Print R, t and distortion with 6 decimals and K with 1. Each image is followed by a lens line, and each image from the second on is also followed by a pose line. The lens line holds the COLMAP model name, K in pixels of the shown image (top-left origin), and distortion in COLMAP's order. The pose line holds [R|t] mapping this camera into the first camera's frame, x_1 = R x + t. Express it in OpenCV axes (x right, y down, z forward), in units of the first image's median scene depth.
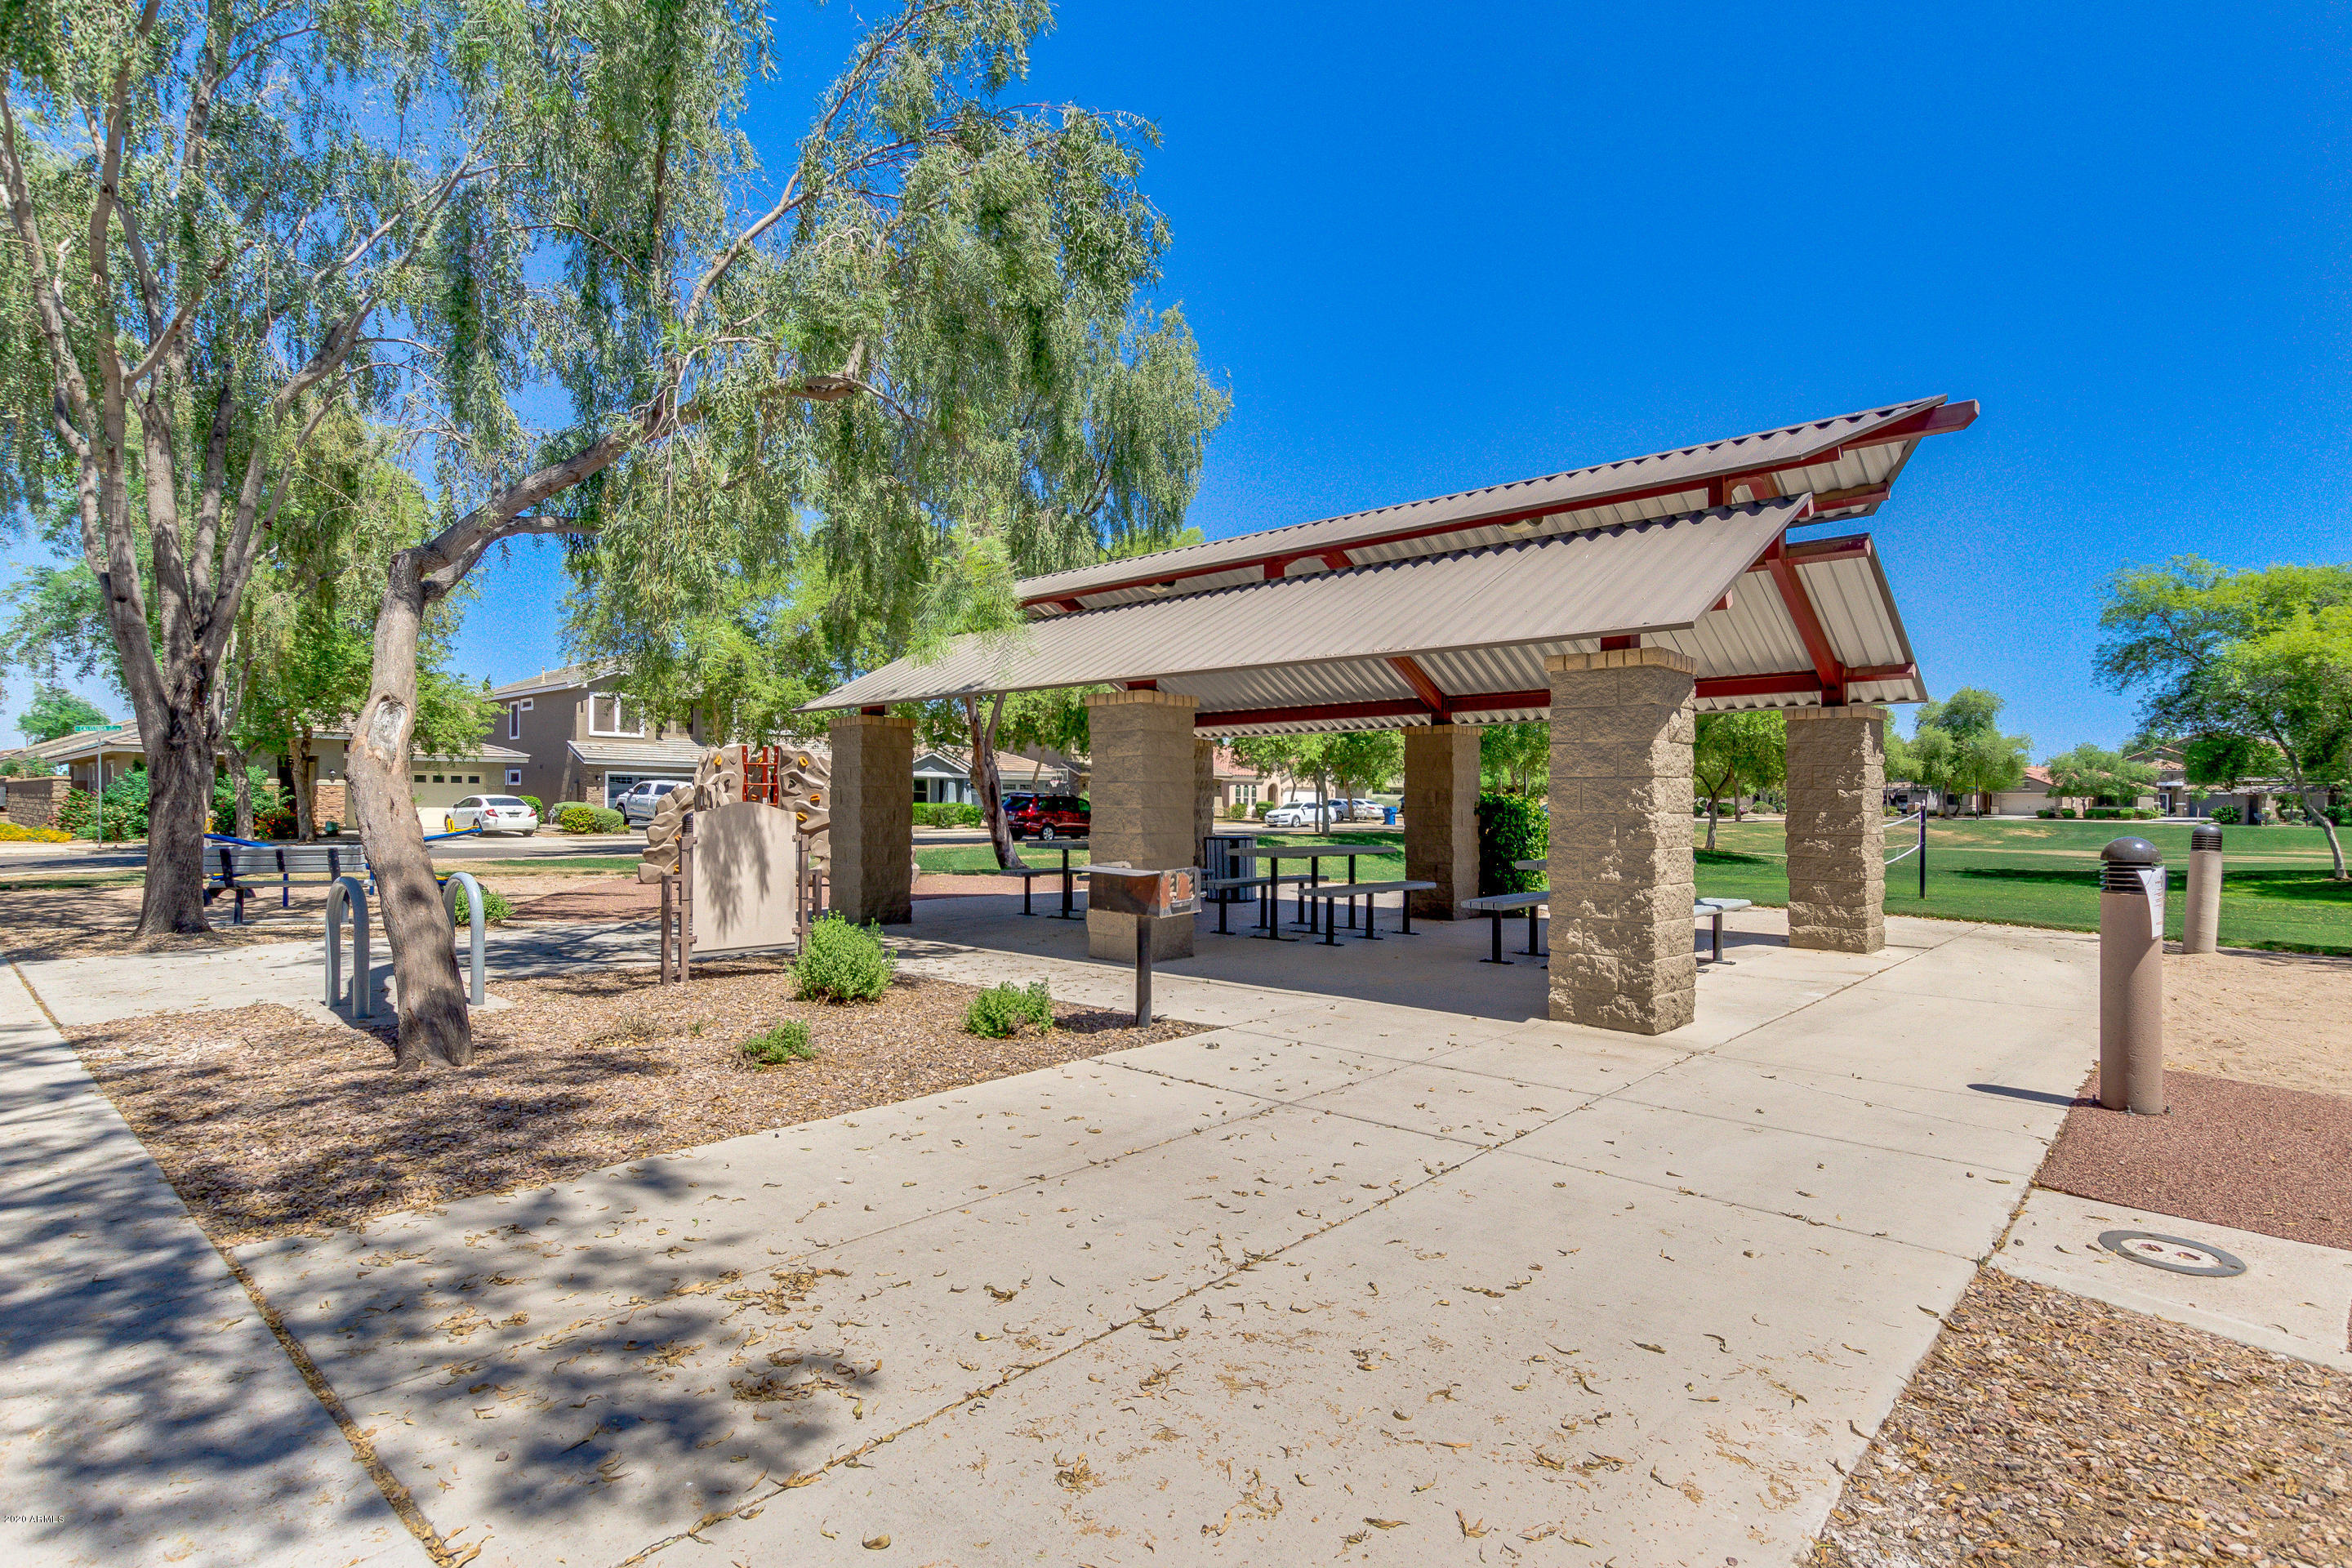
lens RADIAL K [[1137.9, 0, 1176.0], [0, 1137.9, 784.0], [0, 0, 1]] dist [0.000901, -0.000085]
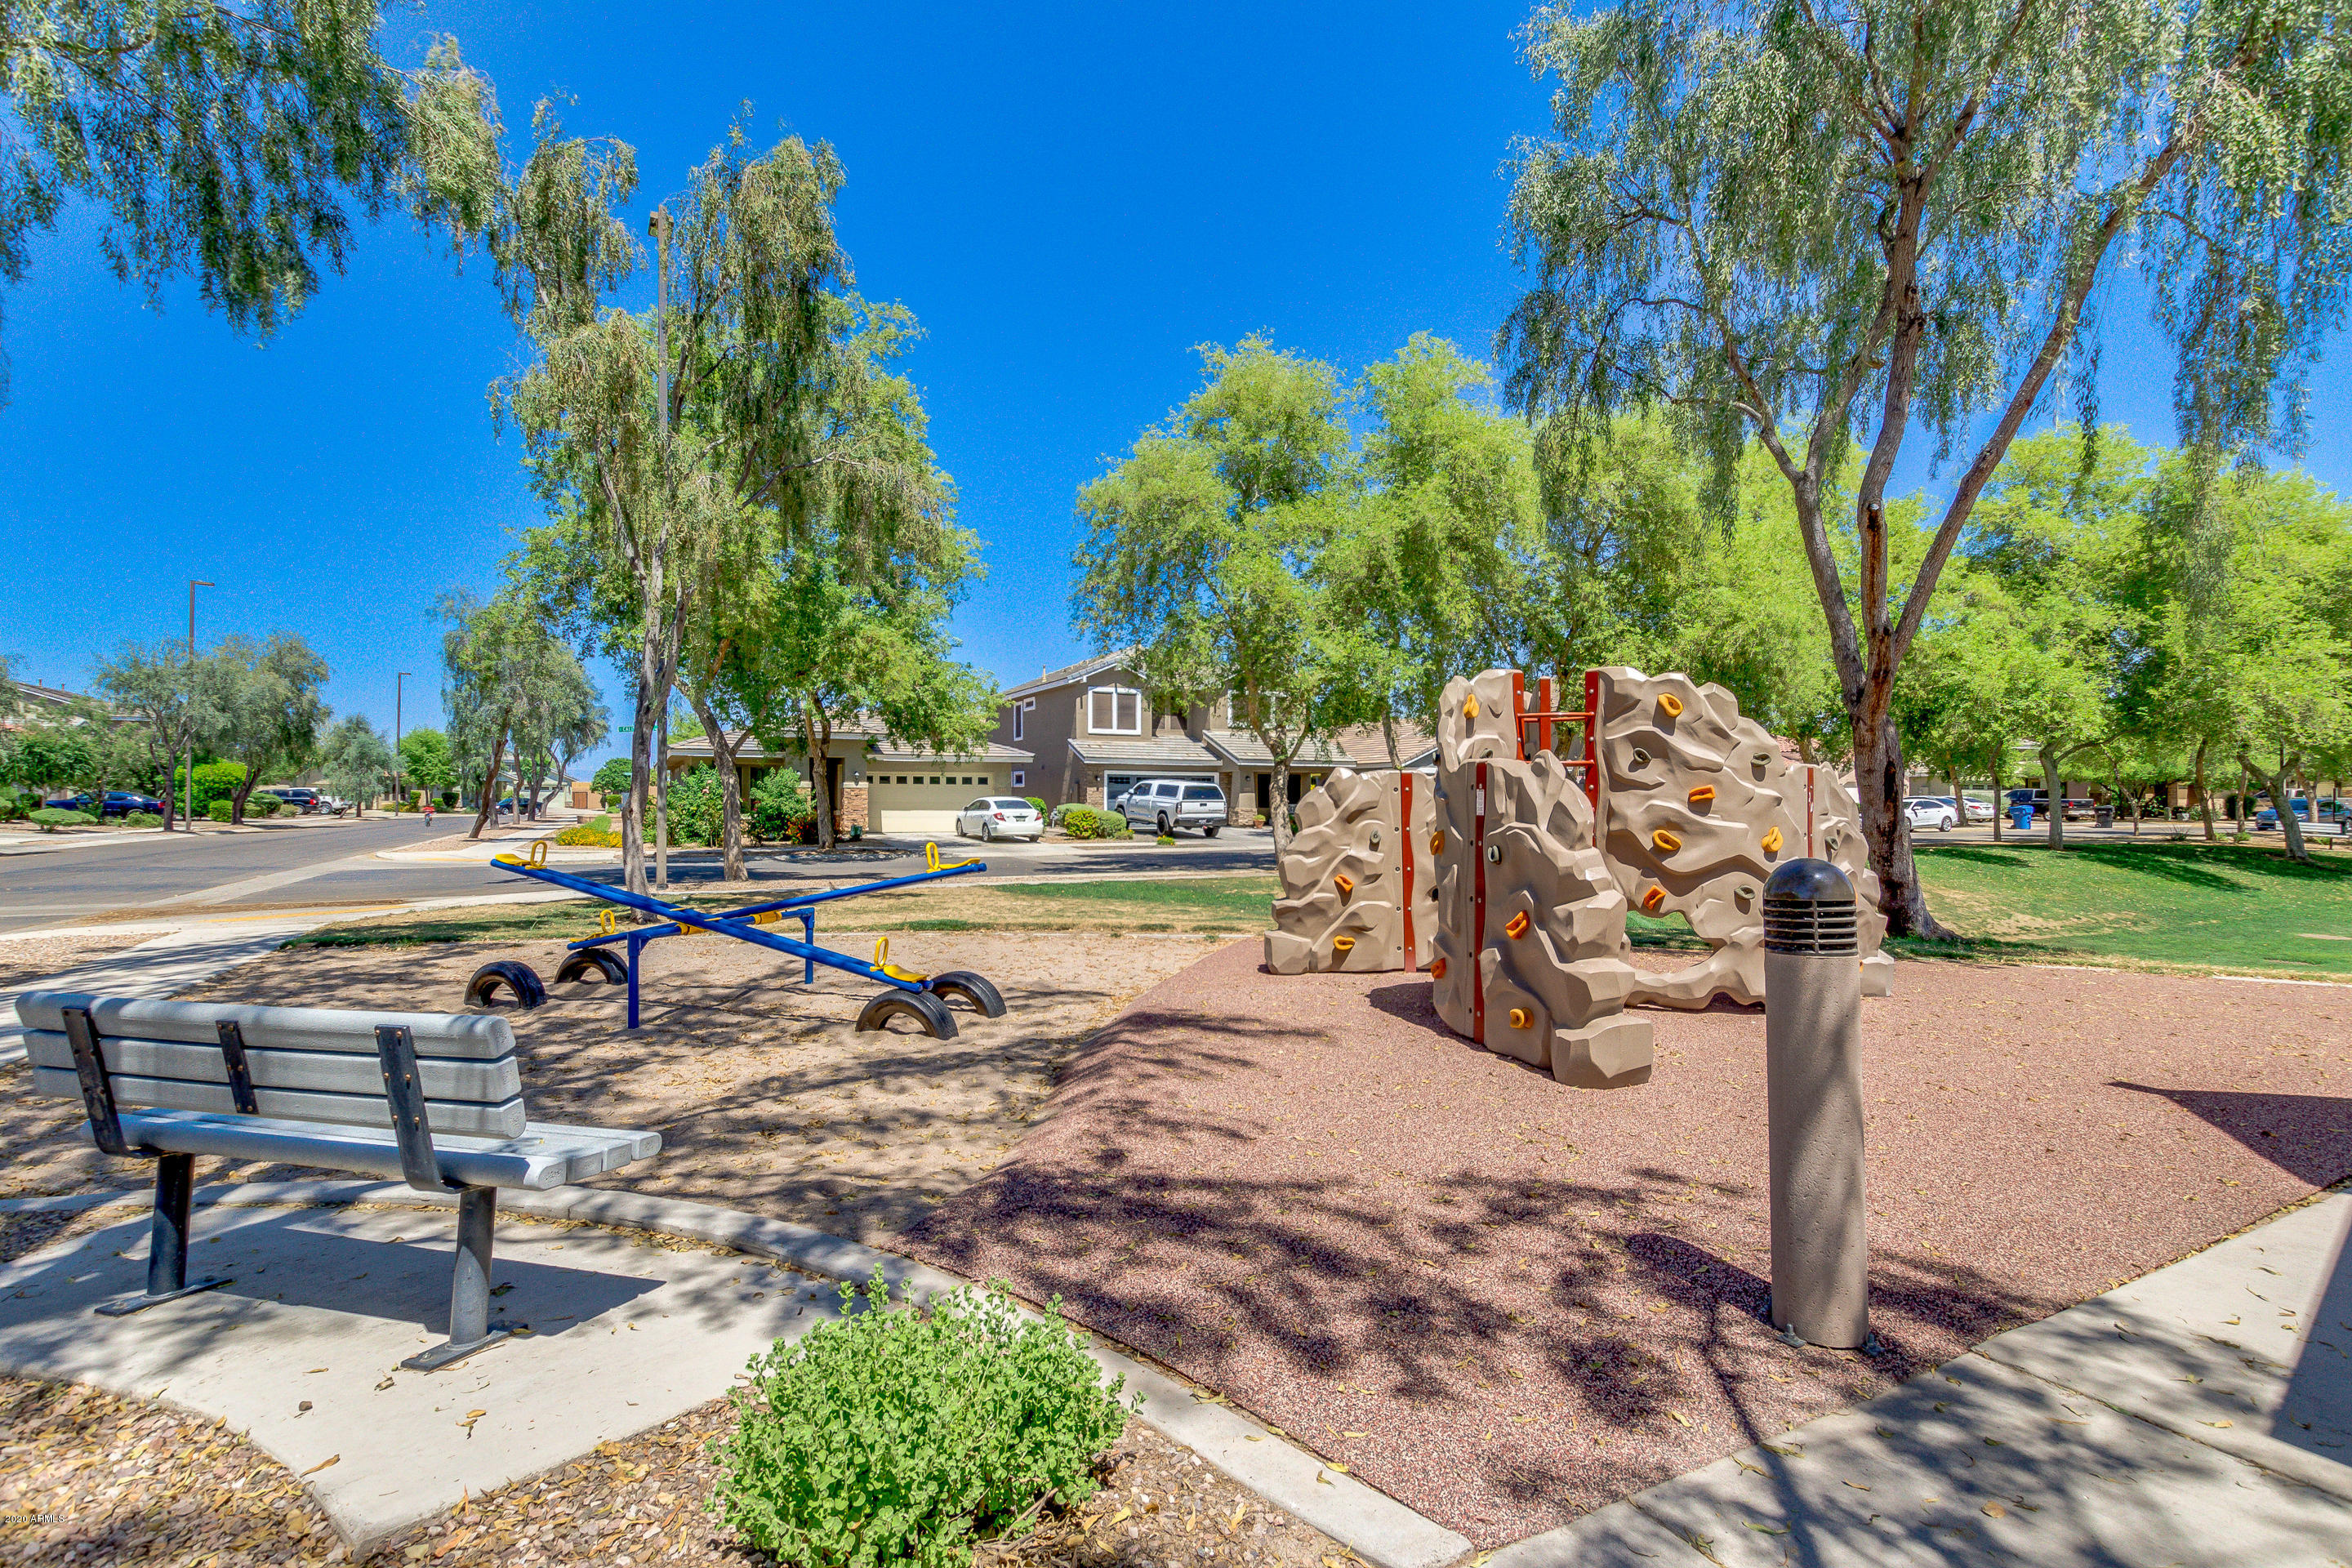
lens RADIAL K [[1137.9, 0, 1176.0], [0, 1137.9, 784.0], [0, 0, 1]] dist [0.000901, -0.000085]
pose [[0.926254, -0.010408, -0.376756, -0.110447], [0.010339, 0.999944, -0.002207, 0.002523], [0.376758, -0.001851, 0.926310, 0.182263]]
